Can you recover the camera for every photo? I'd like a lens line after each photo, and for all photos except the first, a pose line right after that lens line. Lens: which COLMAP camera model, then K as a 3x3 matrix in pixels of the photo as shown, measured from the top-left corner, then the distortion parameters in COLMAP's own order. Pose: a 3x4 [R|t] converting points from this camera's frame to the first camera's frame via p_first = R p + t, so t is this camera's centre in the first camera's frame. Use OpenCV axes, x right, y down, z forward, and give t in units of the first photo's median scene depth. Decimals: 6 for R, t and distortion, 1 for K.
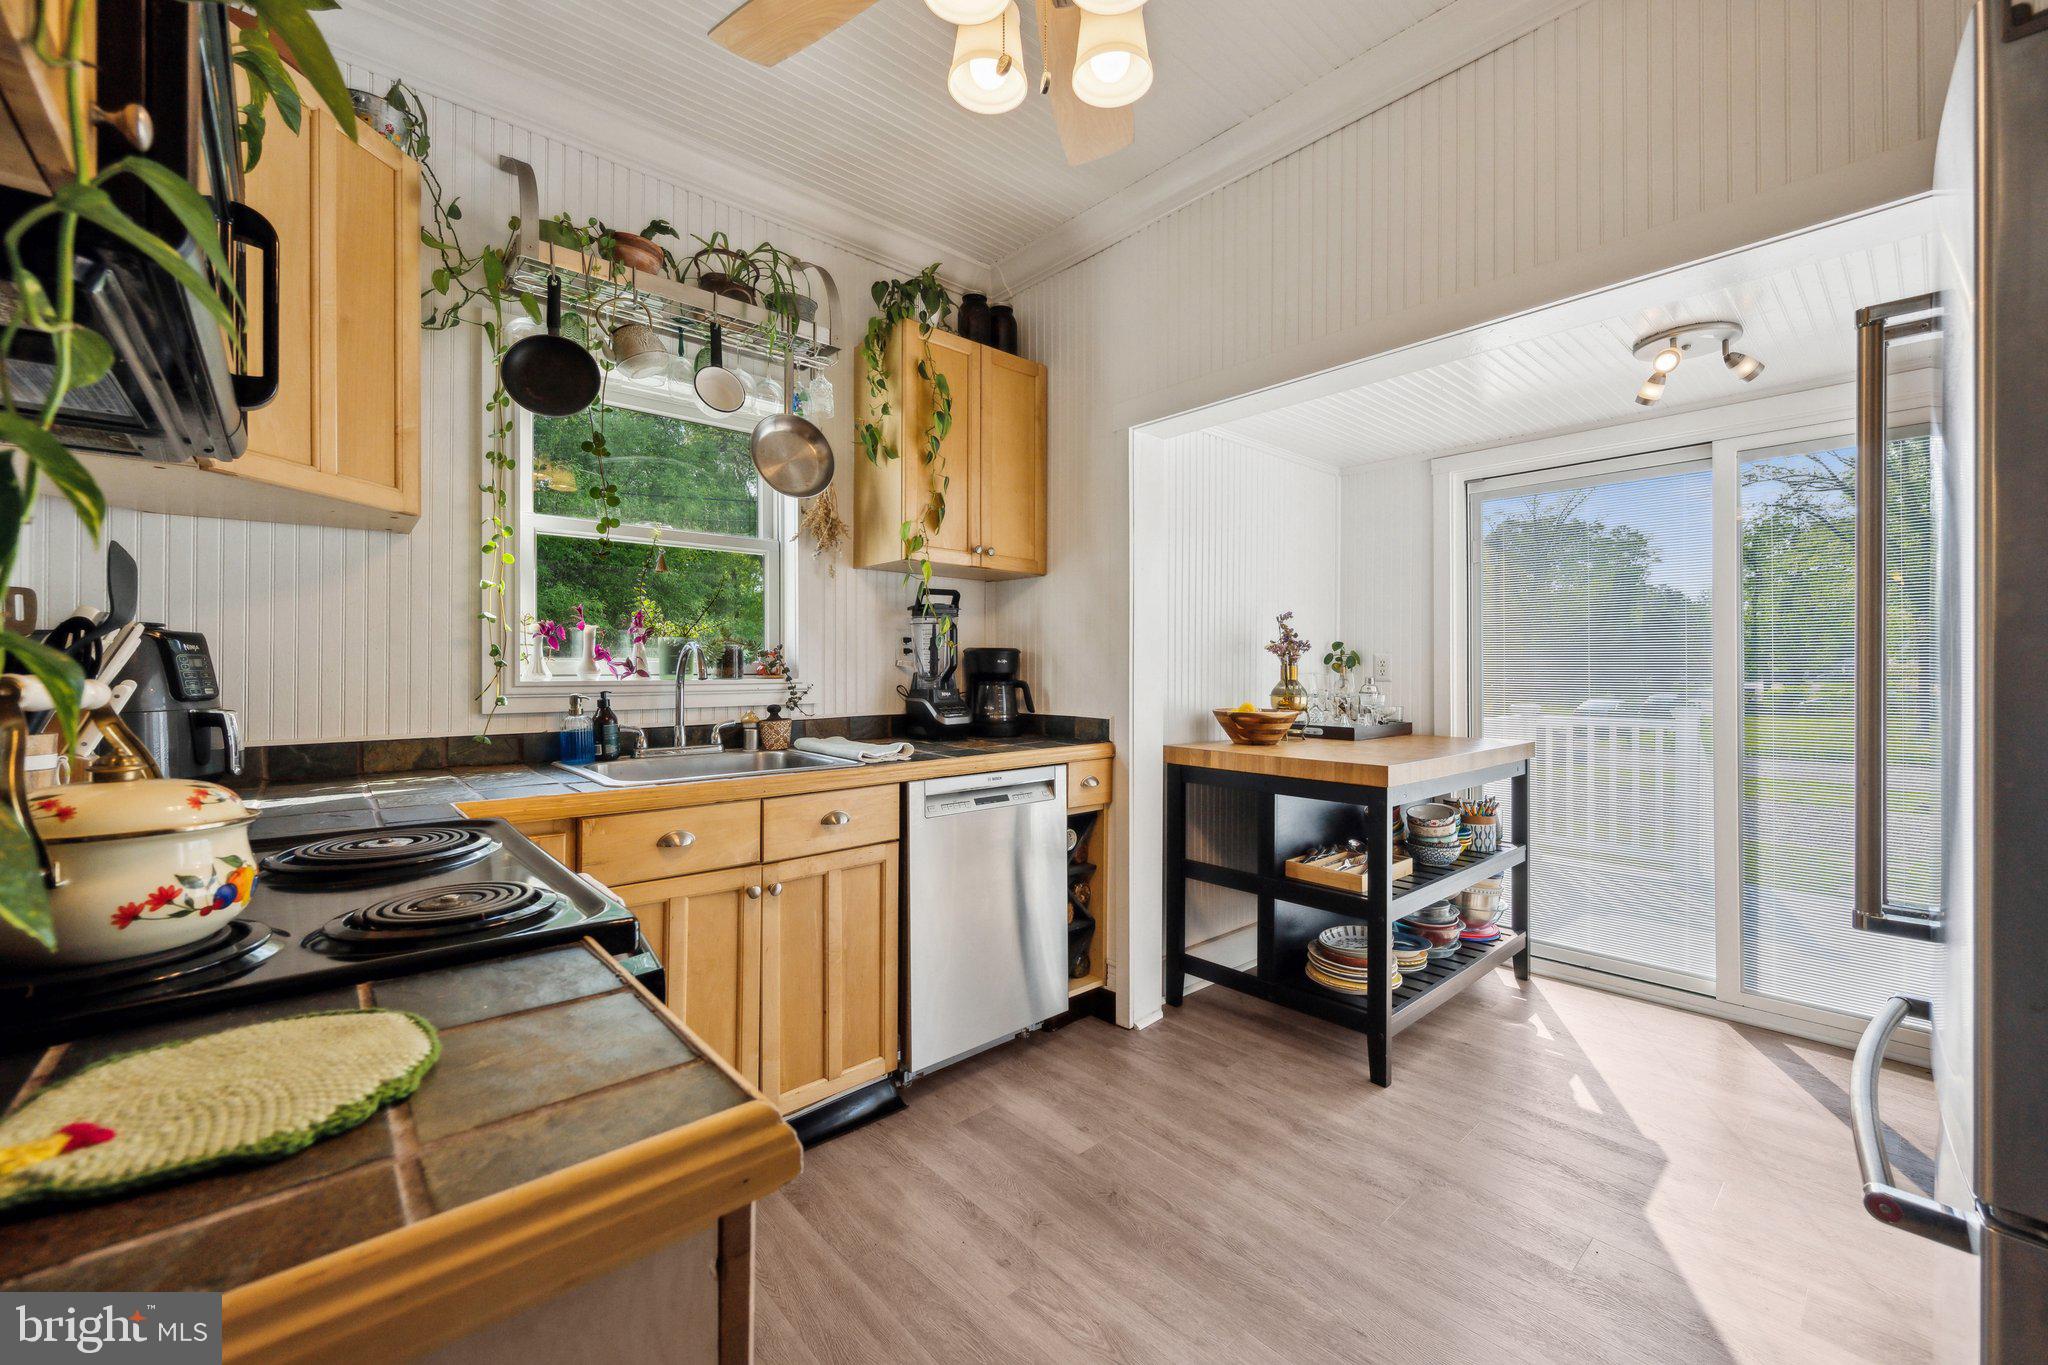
lens RADIAL K [[809.8, 0, 1024.4], [0, 809.8, 667.5], [0, 0, 1]] dist [-0.002490, -0.000330]
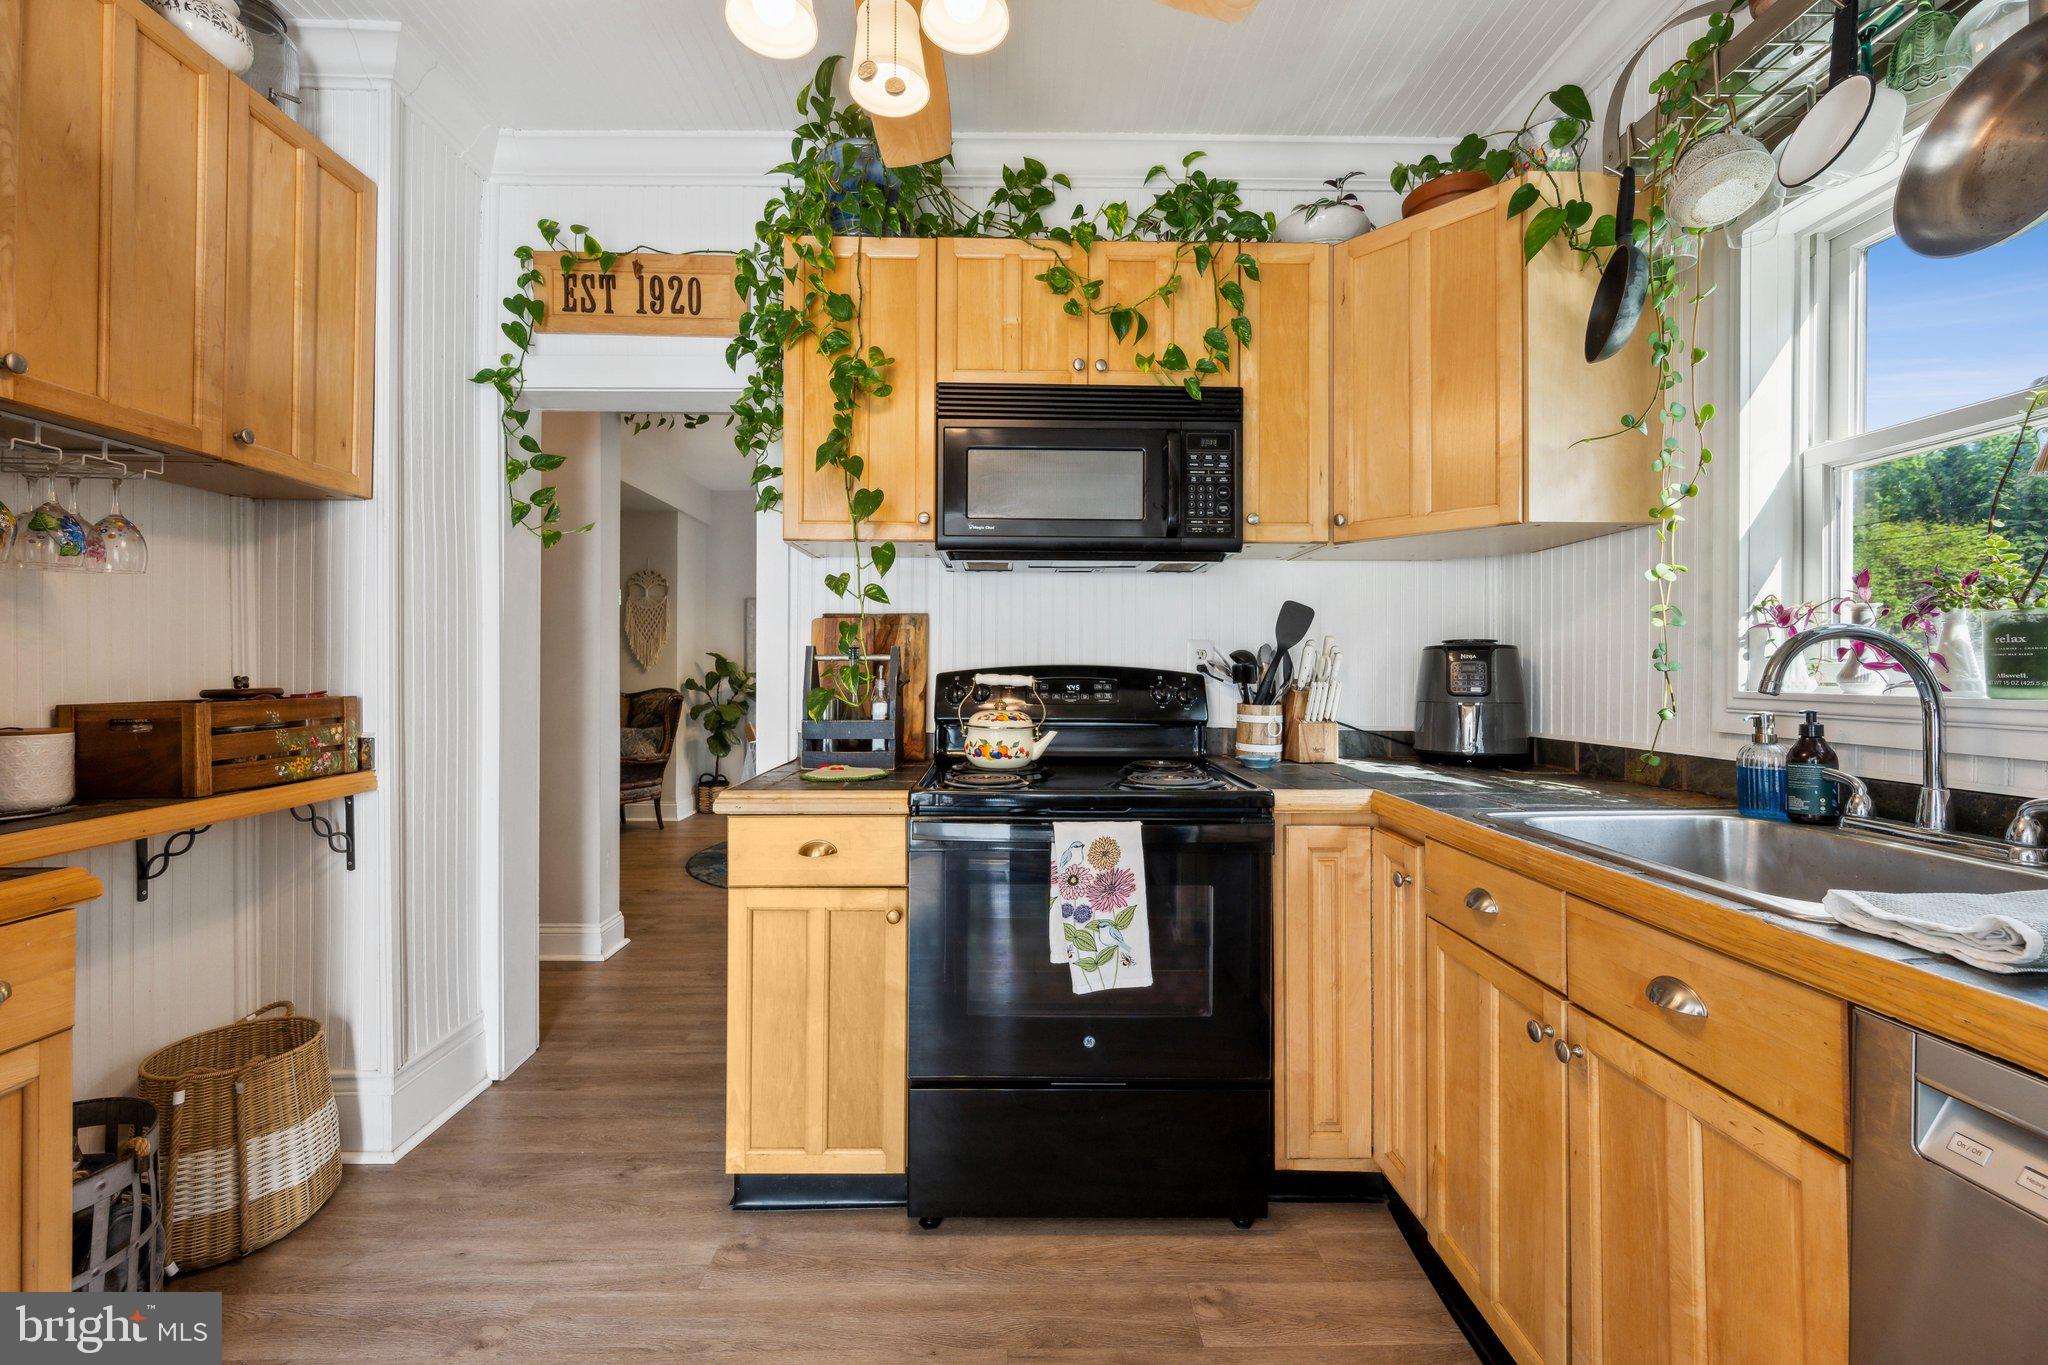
lens RADIAL K [[809.8, 0, 1012.3], [0, 809.8, 666.0], [0, 0, 1]] dist [-0.002490, -0.000330]
pose [[-0.650913, -0.006079, -0.759128, 0.337275], [-0.005792, 0.999979, -0.003042, 0.000908], [0.759131, 0.002417, -0.650934, 0.917590]]
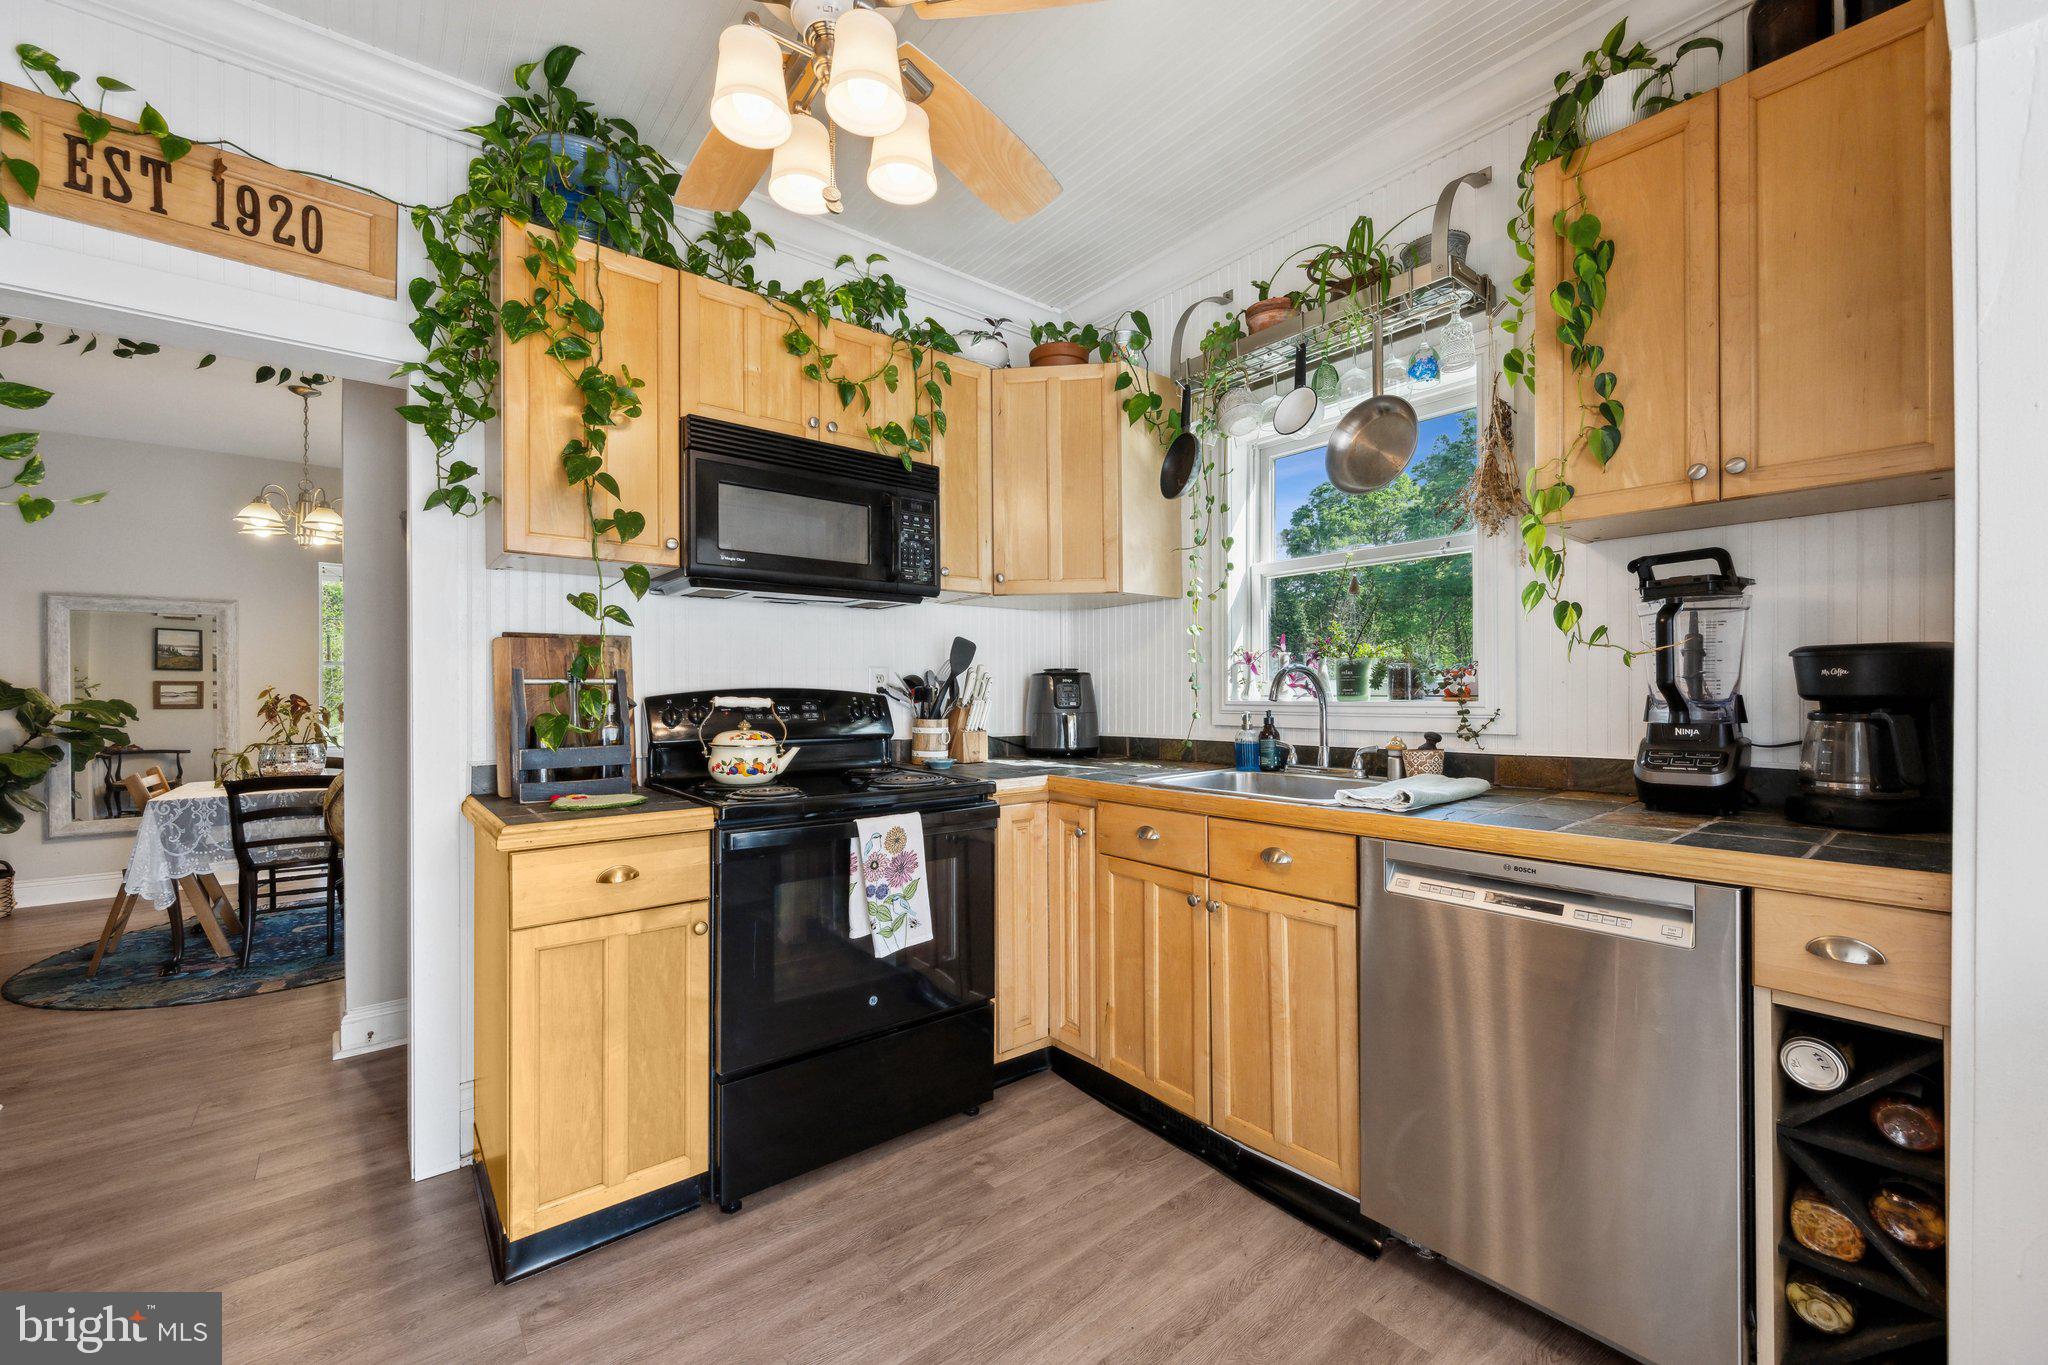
lens RADIAL K [[809.8, 0, 1015.2], [0, 809.8, 692.7], [0, 0, 1]] dist [-0.002490, -0.000330]
pose [[-0.046498, -0.000376, -0.998918, 0.618455], [0.003594, 0.999993, -0.000544, 0.004304], [0.998912, -0.003616, -0.046496, 0.682351]]
